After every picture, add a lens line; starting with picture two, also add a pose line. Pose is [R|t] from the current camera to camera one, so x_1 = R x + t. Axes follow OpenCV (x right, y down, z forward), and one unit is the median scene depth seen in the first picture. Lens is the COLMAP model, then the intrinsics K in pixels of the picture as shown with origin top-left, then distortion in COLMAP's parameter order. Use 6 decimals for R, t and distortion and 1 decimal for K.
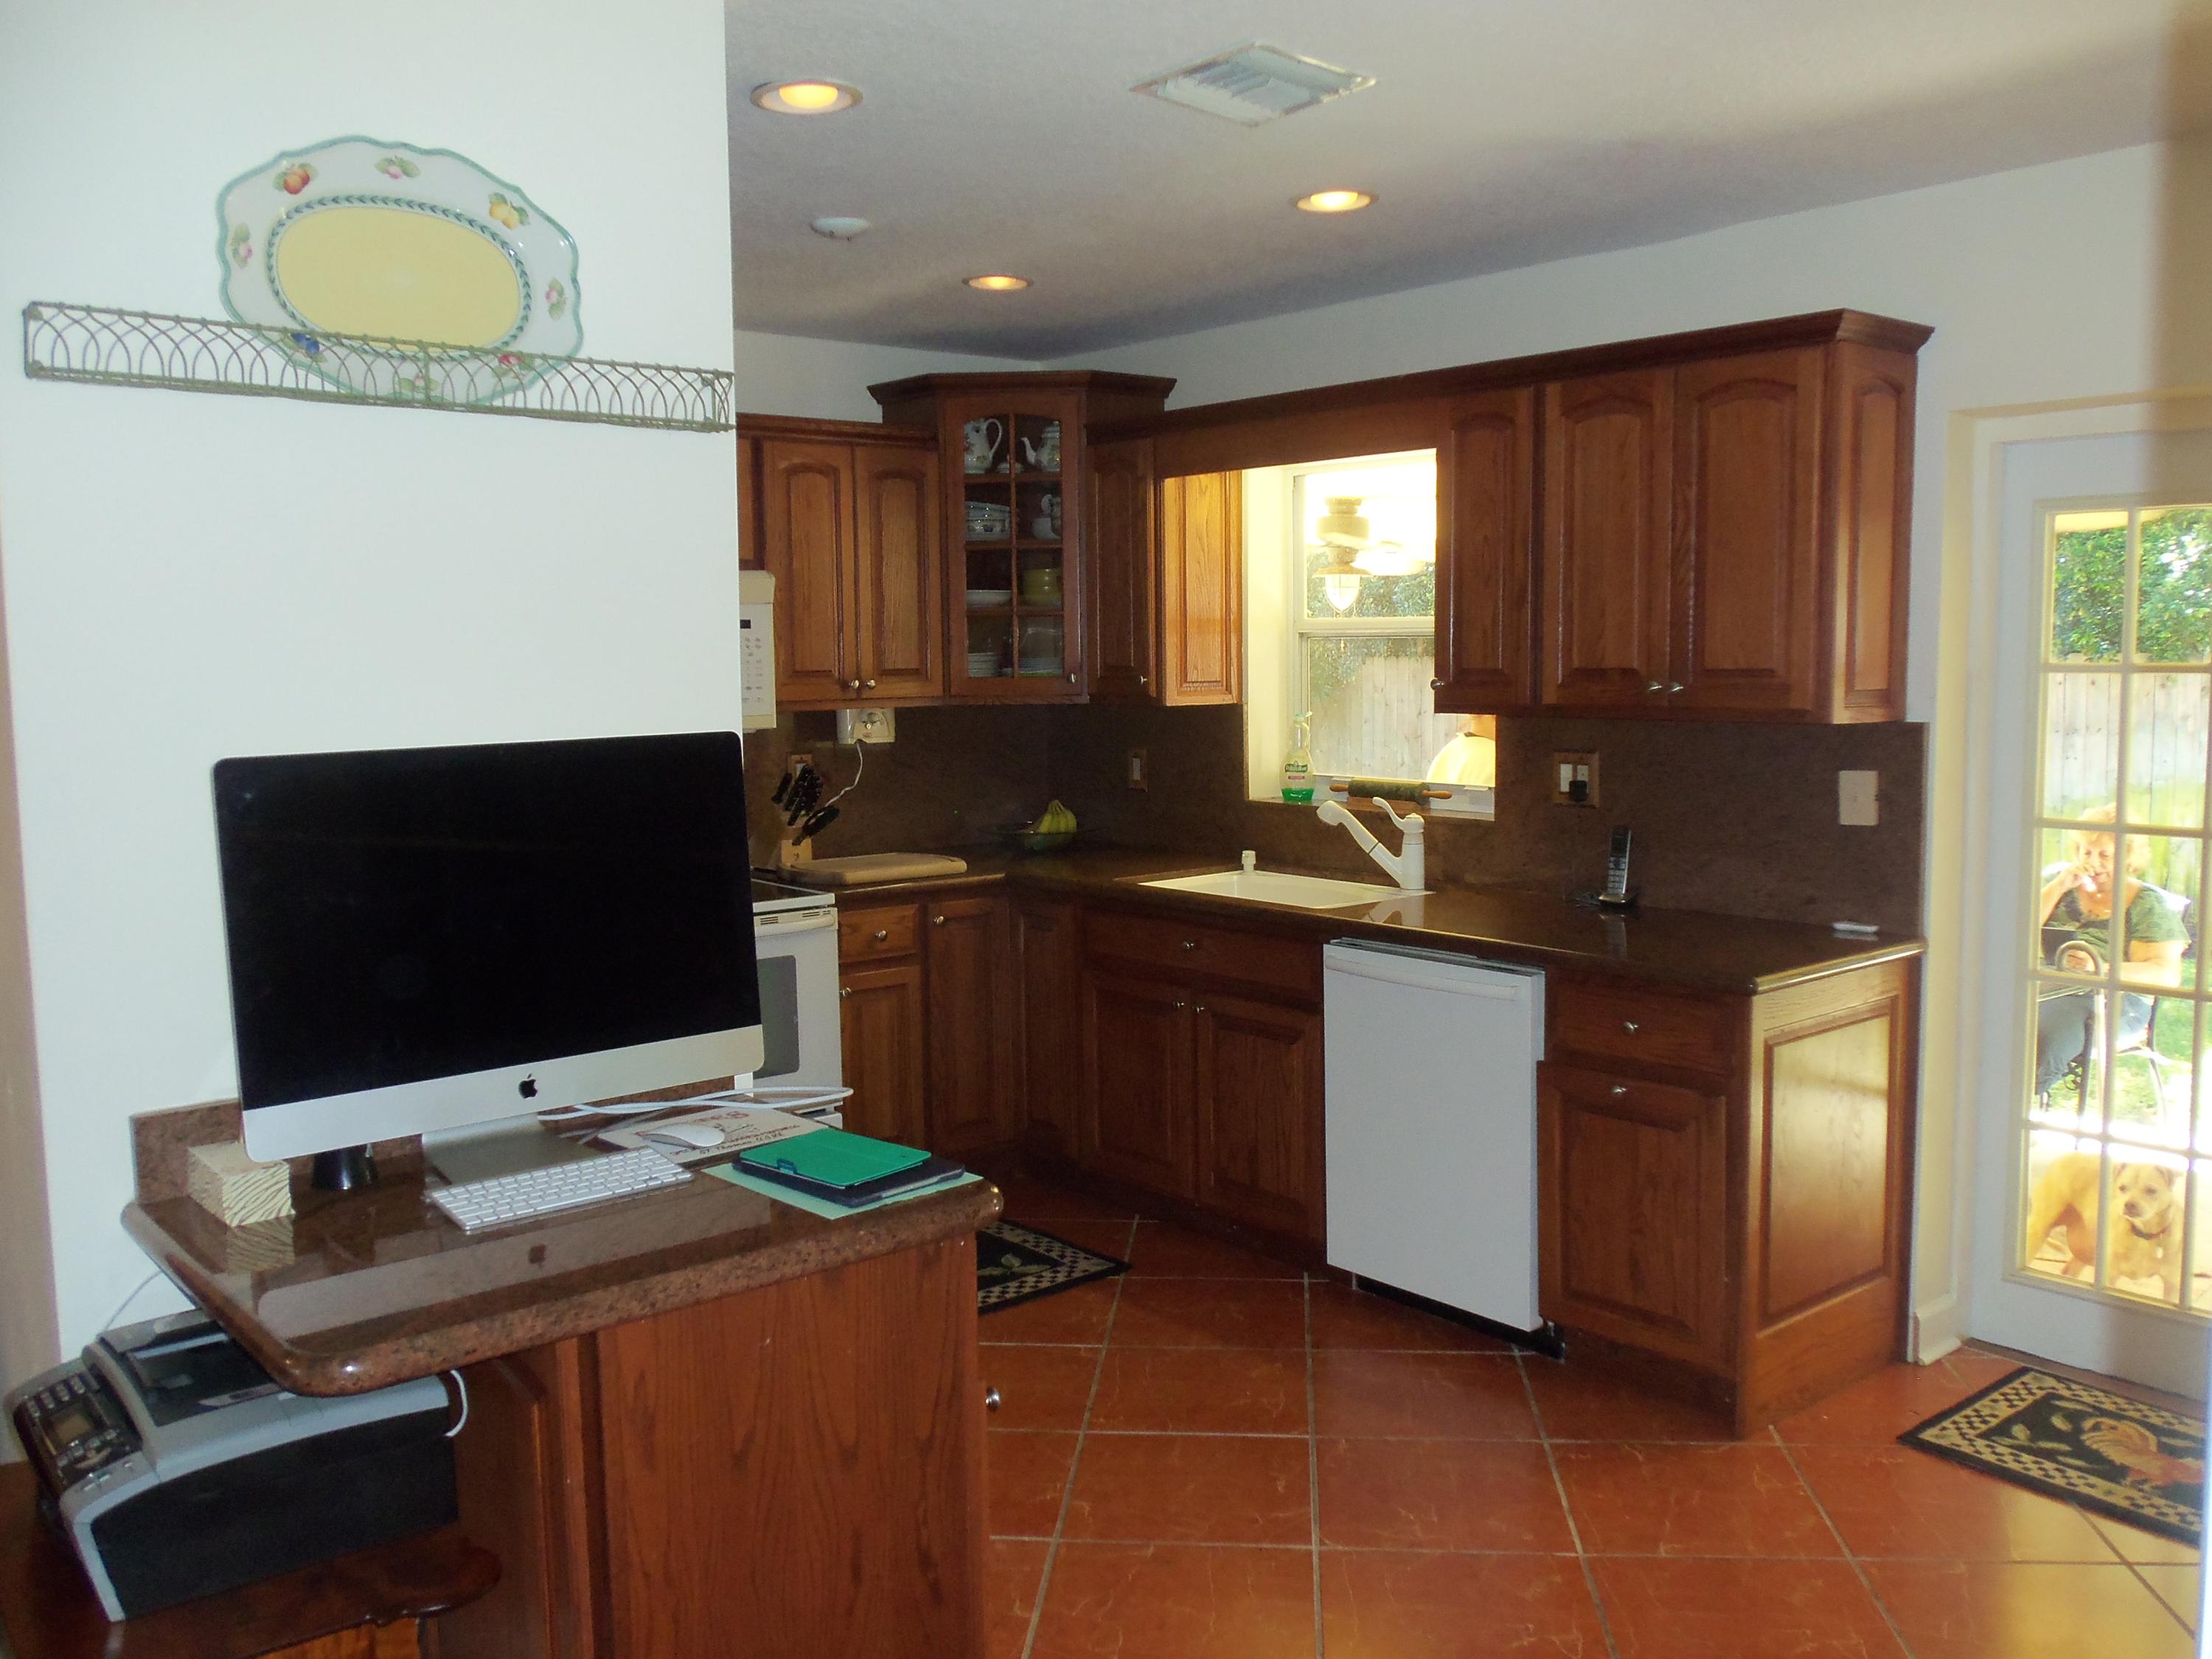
lens RADIAL K [[1856.1, 0, 1132.7], [0, 1856.1, 840.7], [0, 0, 1]] dist [-0.042894, 0.020996]
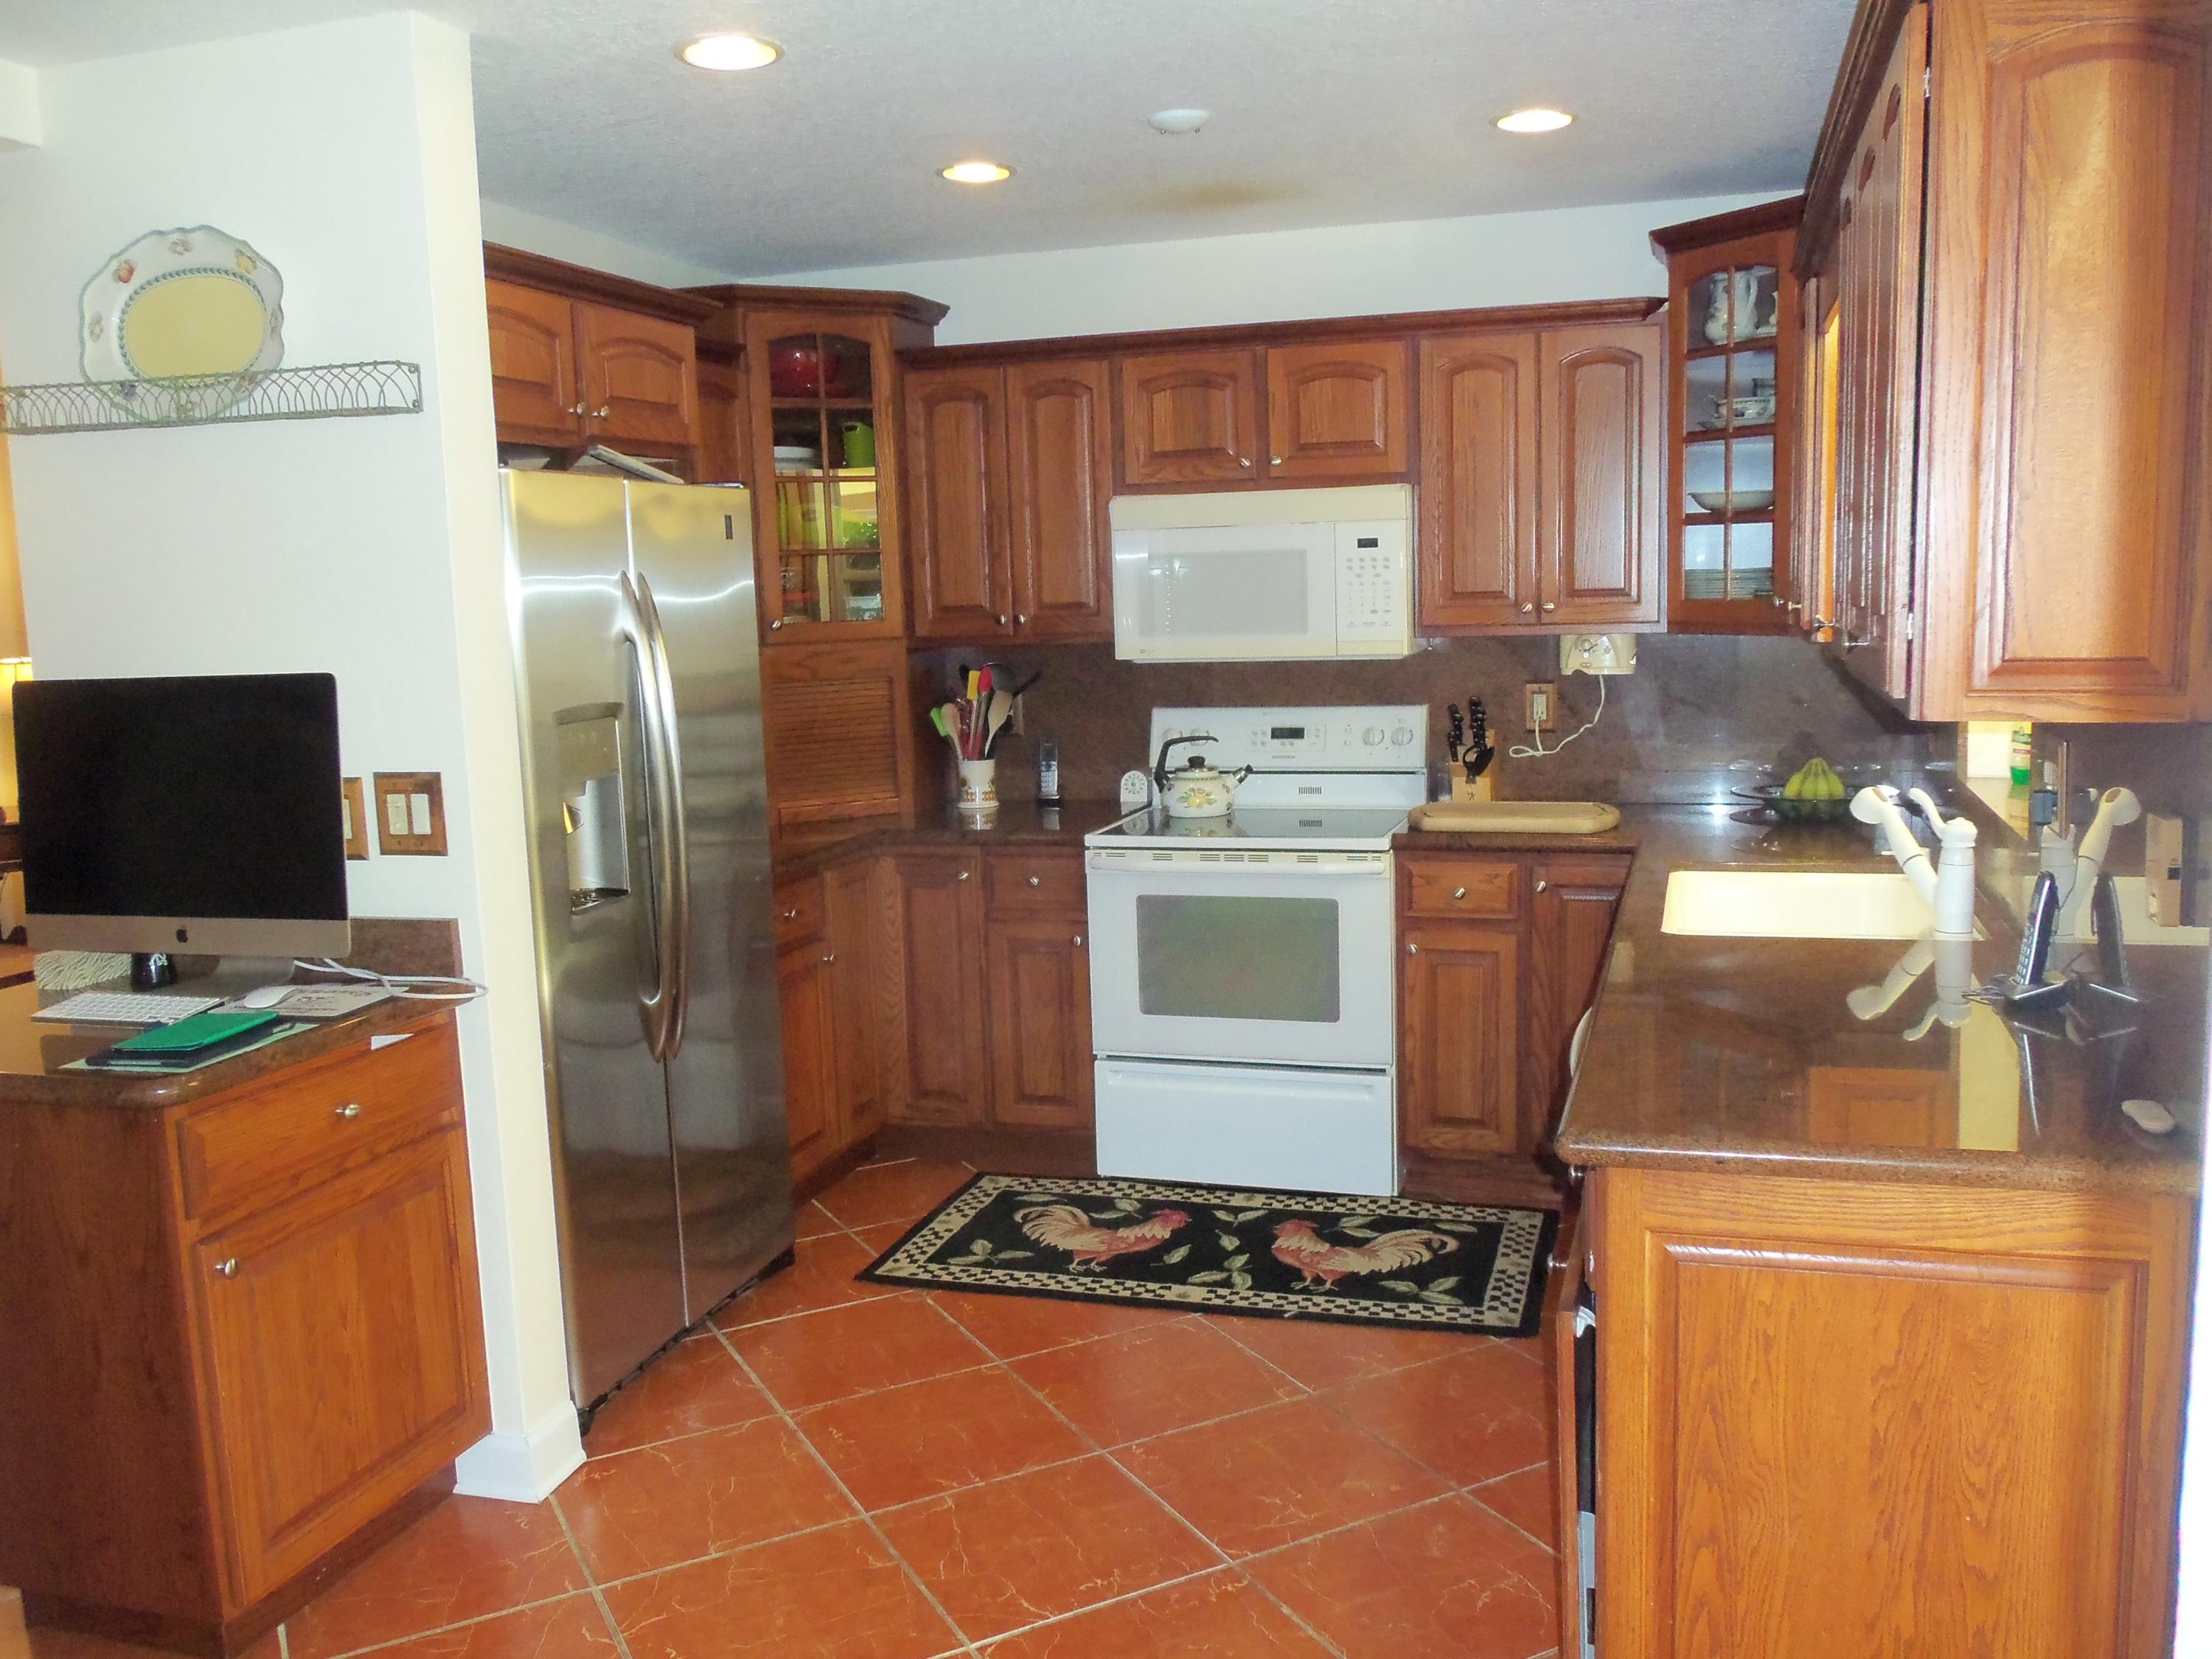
lens RADIAL K [[1856.1, 0, 1132.7], [0, 1856.1, 840.7], [0, 0, 1]] dist [-0.042894, 0.020996]
pose [[0.541796, 0.113498, -0.832812, 0.545523], [-0.064722, 0.993533, 0.093296, -0.048932], [0.838015, 0.003354, 0.545638, 0.404016]]
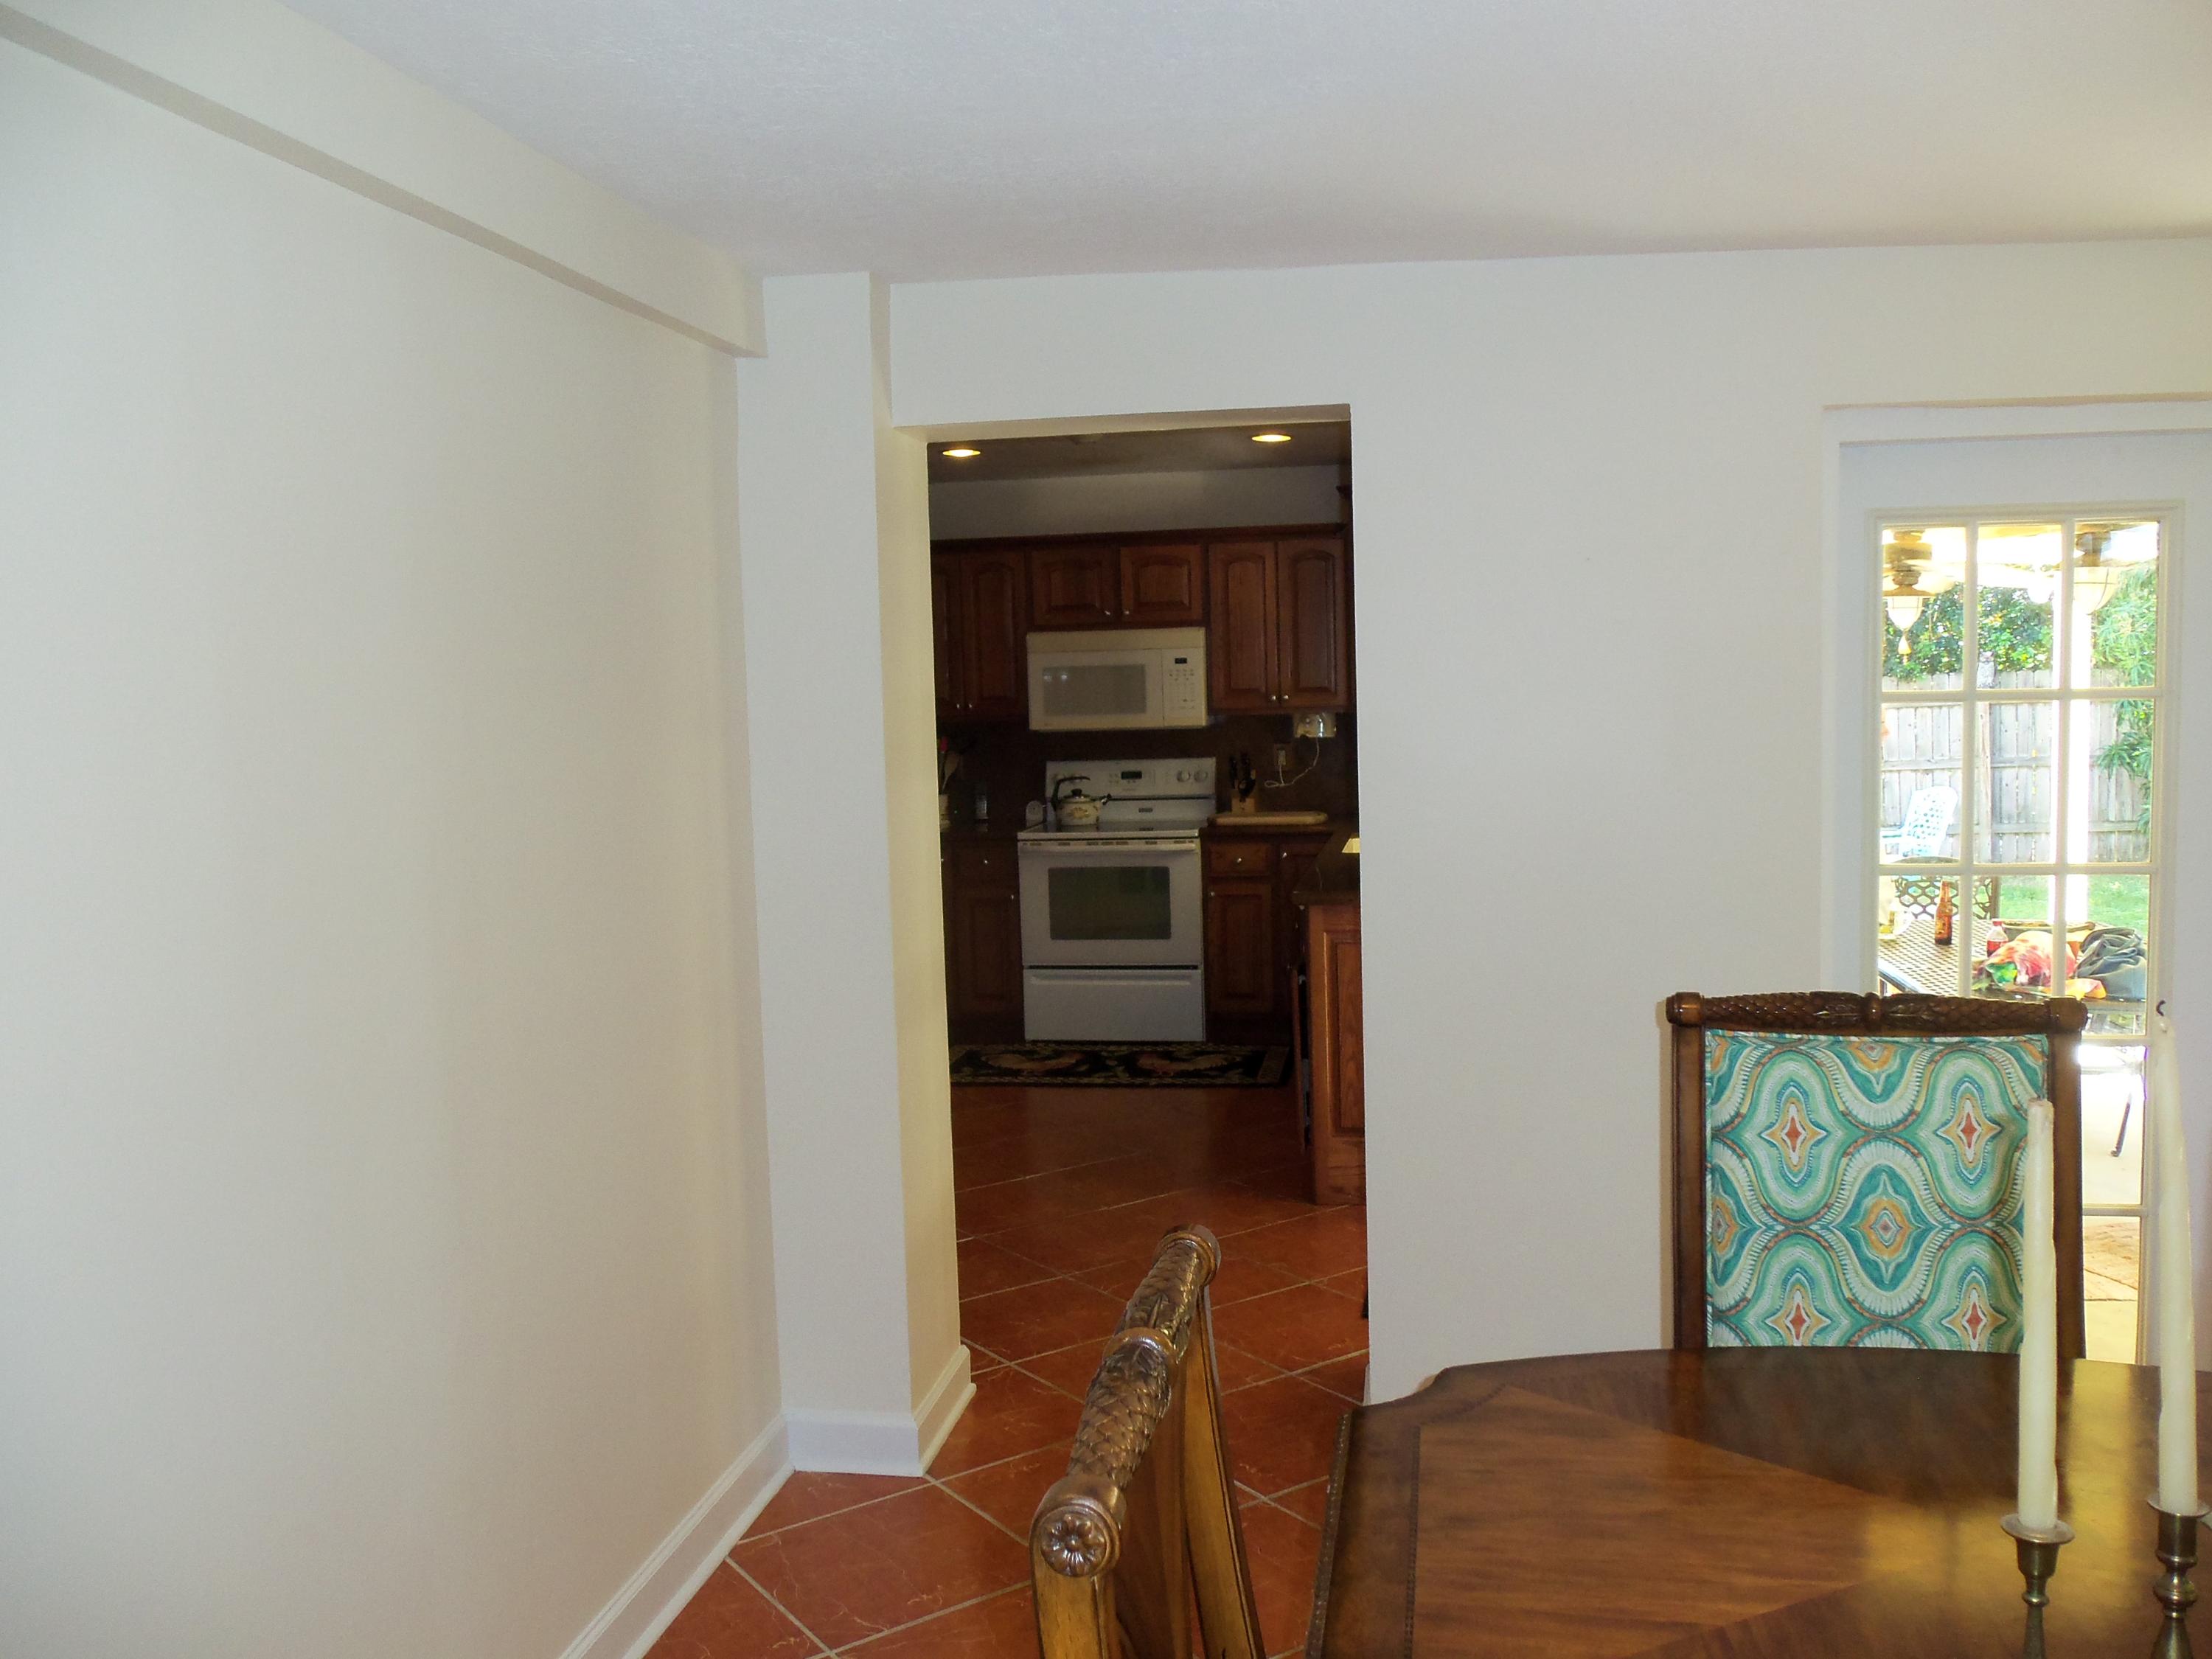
lens RADIAL K [[1856.1, 0, 1132.7], [0, 1856.1, 840.7], [0, 0, 1]] dist [-0.042894, 0.020996]
pose [[0.645943, 0.058977, -0.761104, 1.037104], [-0.058000, 0.997921, 0.028104, -0.004276], [0.761179, 0.025990, 0.648020, -0.073040]]
